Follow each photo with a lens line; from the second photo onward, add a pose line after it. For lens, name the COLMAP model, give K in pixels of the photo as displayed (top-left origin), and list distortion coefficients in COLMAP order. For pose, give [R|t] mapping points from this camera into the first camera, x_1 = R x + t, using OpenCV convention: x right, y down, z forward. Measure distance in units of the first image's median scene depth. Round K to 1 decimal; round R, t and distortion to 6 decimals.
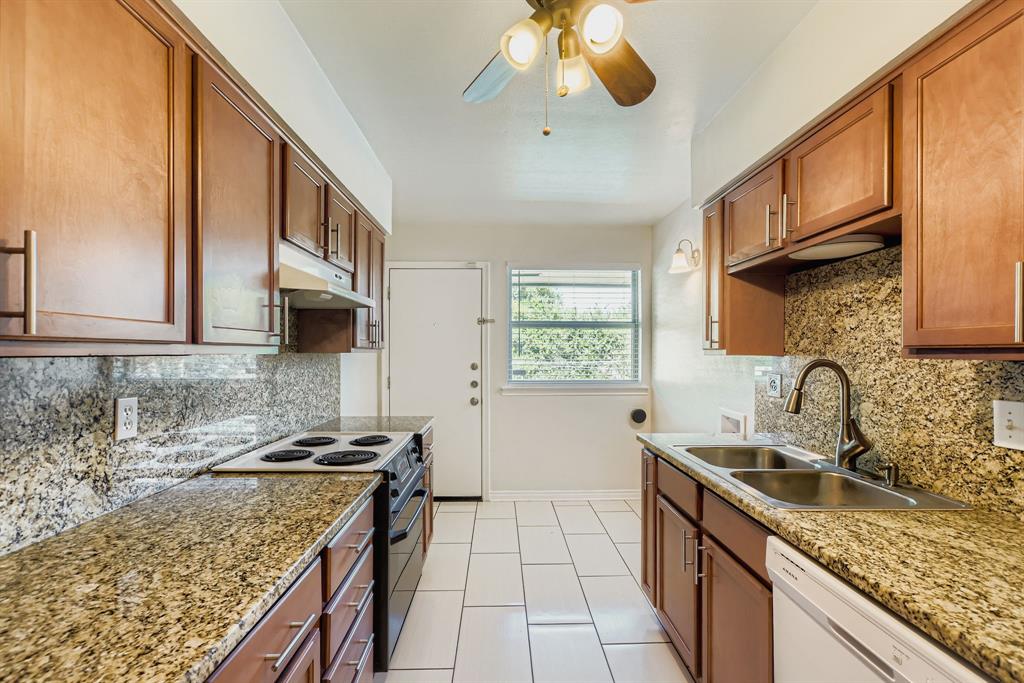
lens RADIAL K [[448.8, 0, 514.6], [0, 448.8, 352.7], [0, 0, 1]] dist [0.001774, -0.001597]
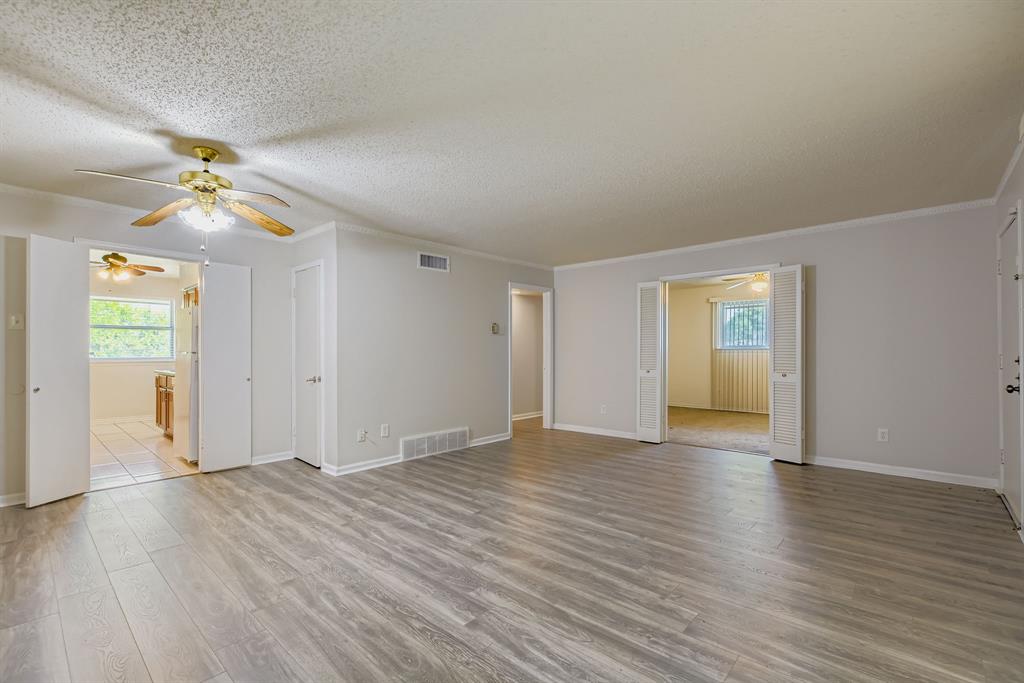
lens RADIAL K [[448.8, 0, 510.6], [0, 448.8, 350.0], [0, 0, 1]] dist [0.001774, -0.001597]
pose [[0.697473, 0.004767, 0.716595, -0.233702], [0.000115, 0.999977, -0.006764, 0.107891], [-0.716611, 0.004800, 0.697456, -3.424949]]
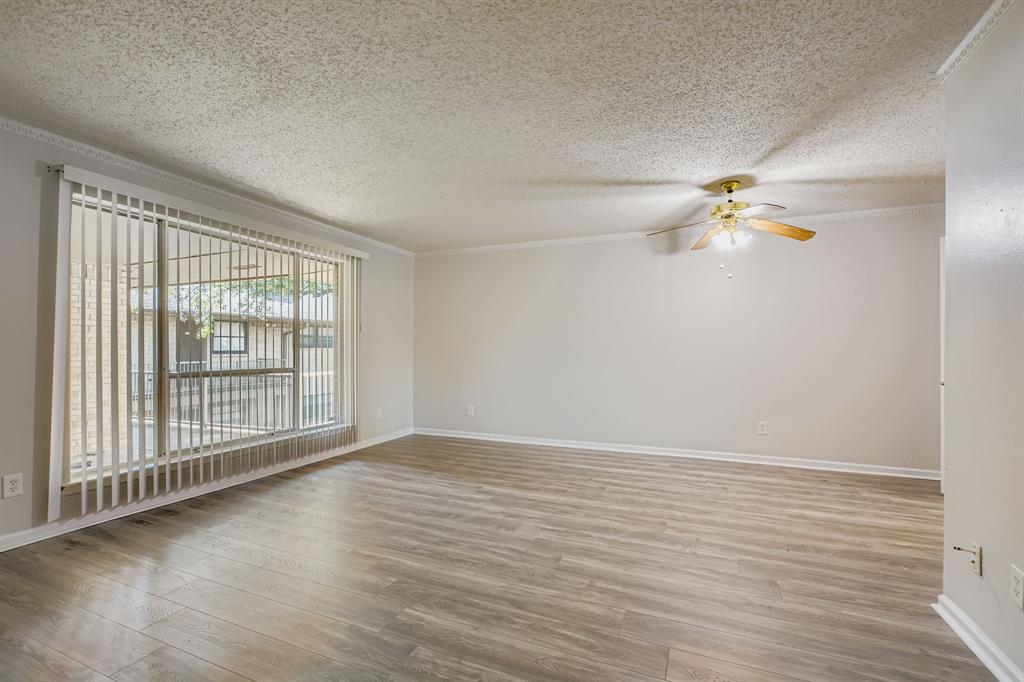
lens RADIAL K [[448.8, 0, 510.0], [0, 448.8, 350.1], [0, 0, 1]] dist [0.001774, -0.001597]
pose [[-0.423245, 0.002338, -0.906012, 2.447843], [-0.001628, 0.999993, 0.003341, 0.109289], [0.906014, 0.002889, -0.423239, -1.496094]]
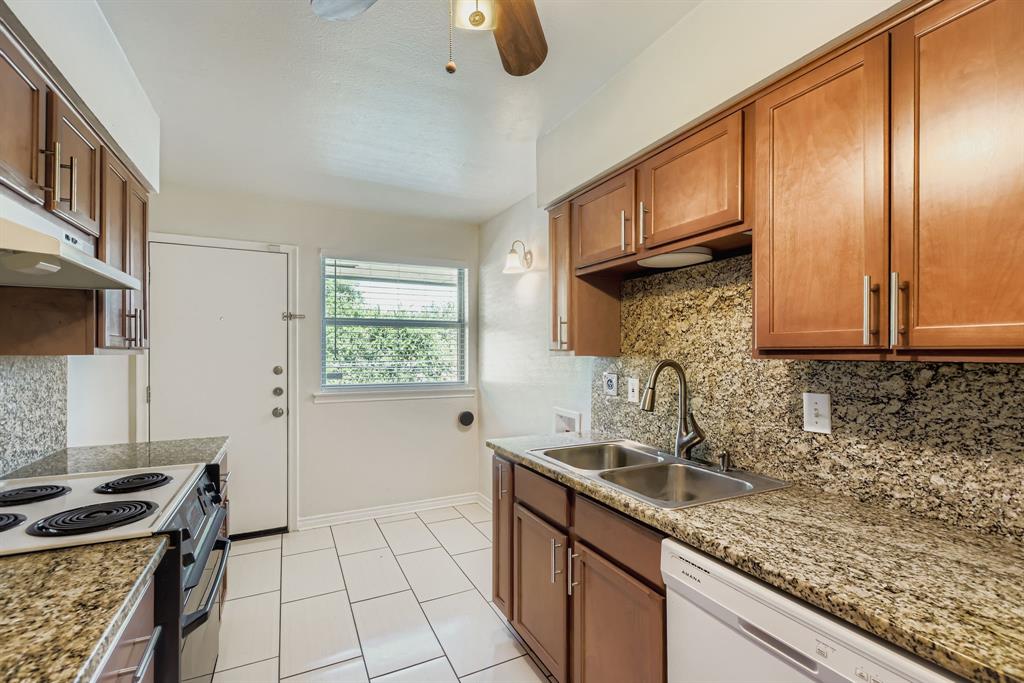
lens RADIAL K [[448.8, 0, 511.4], [0, 448.8, 352.5], [0, 0, 1]] dist [0.001774, -0.001597]
pose [[0.908709, -0.001347, 0.417428, -0.104159], [0.001896, 0.999998, -0.000900, -0.001752], [-0.417426, 0.001609, 0.908709, 0.170334]]
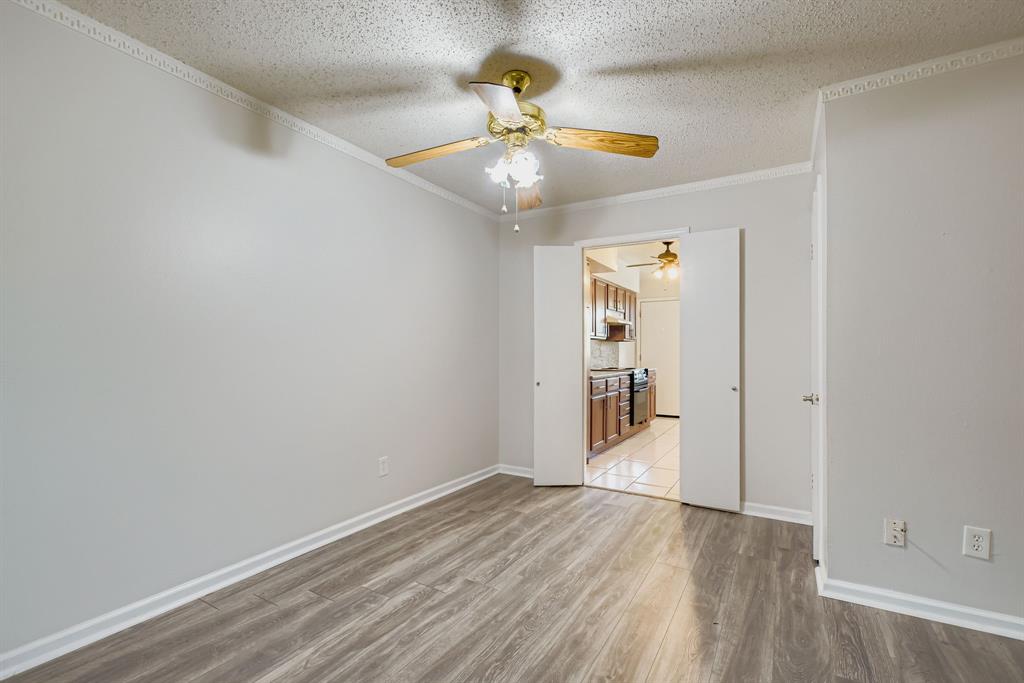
lens RADIAL K [[448.8, 0, 515.6], [0, 448.8, 352.4], [0, 0, 1]] dist [0.001774, -0.001597]
pose [[0.842198, 0.002461, -0.539162, 0.841438], [-0.004427, 0.999987, -0.002351, 0.119524], [0.539150, 0.004367, 0.842199, -2.504740]]
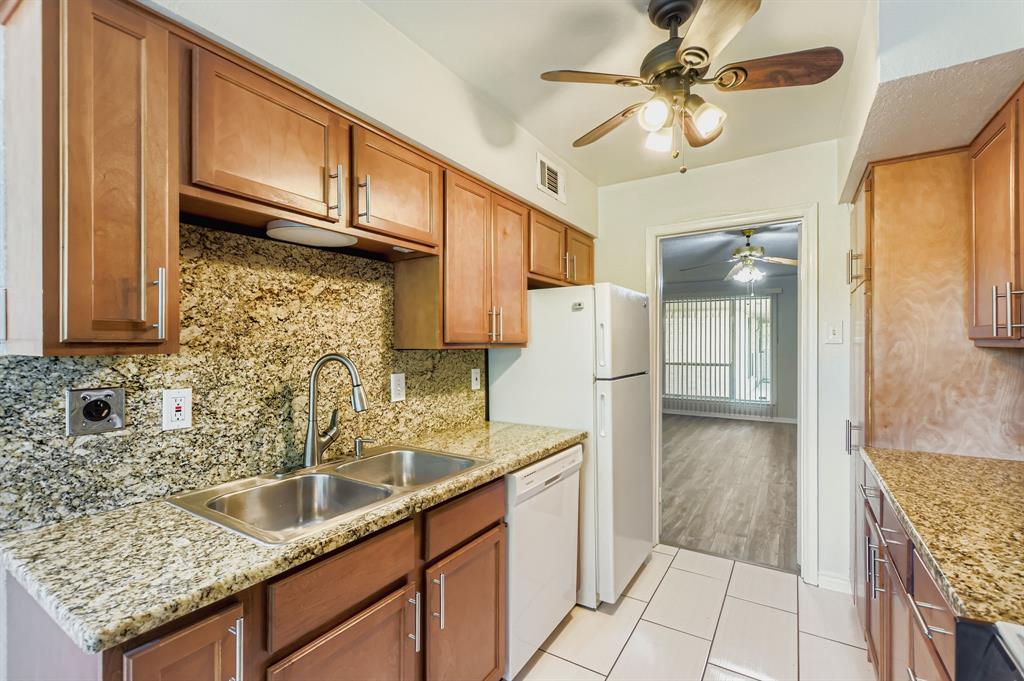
lens RADIAL K [[448.8, 0, 519.0], [0, 448.8, 340.7], [0, 0, 1]] dist [0.001774, -0.001597]
pose [[-0.833426, 0.002558, 0.552625, -0.159150], [0.000762, 0.999994, -0.003481, -0.007436], [-0.552631, -0.002480, -0.833422, 1.530051]]
